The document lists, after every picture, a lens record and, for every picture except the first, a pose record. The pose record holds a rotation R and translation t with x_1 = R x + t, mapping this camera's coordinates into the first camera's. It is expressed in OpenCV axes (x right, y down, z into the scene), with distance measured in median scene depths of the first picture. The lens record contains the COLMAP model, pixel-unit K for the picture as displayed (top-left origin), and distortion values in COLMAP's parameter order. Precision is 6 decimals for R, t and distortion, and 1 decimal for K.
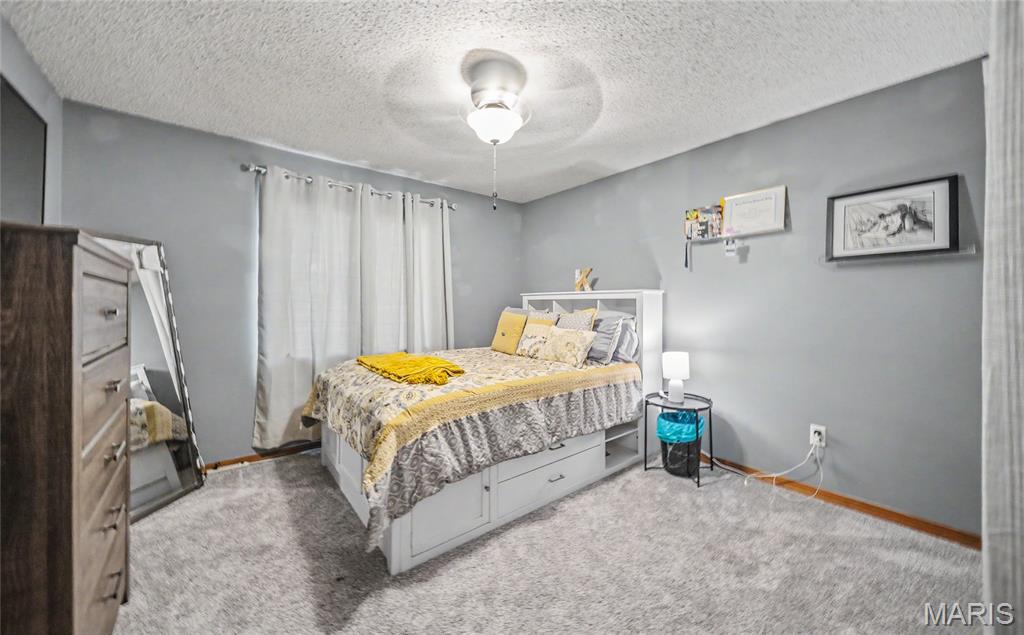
lens RADIAL K [[360.0, 0, 516.4], [0, 360.0, 316.6], [0, 0, 1]] dist [-0.000621, -0.003265]
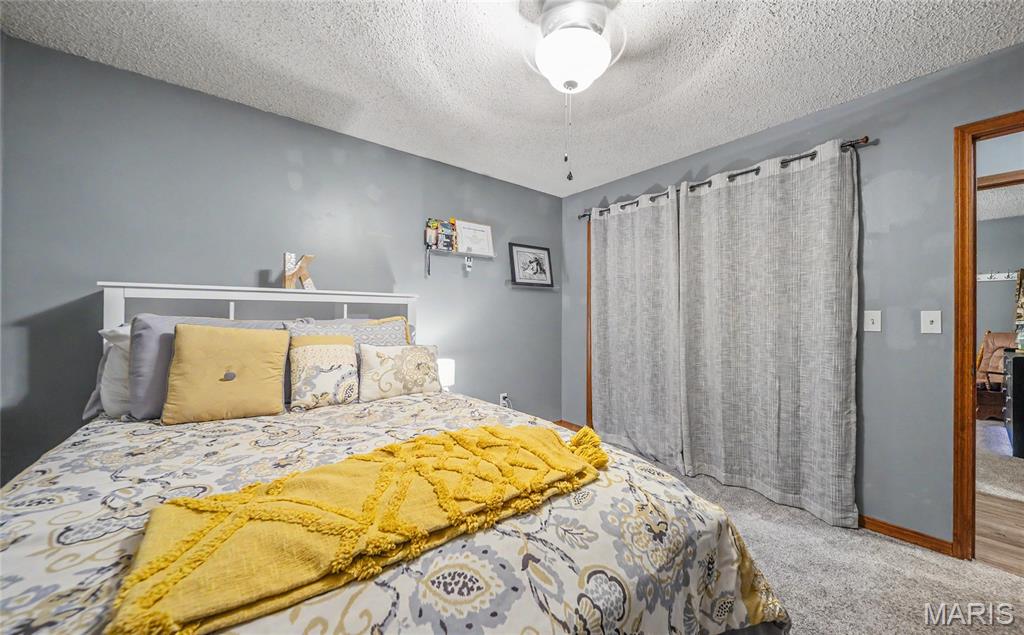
lens RADIAL K [[360.0, 0, 516.4], [0, 360.0, 316.6], [0, 0, 1]] dist [-0.000621, -0.003265]
pose [[0.035068, -0.012002, 0.999313, -0.647661], [0.019204, 0.999751, 0.011333, -0.031033], [-0.999200, 0.018793, 0.035290, 0.886586]]
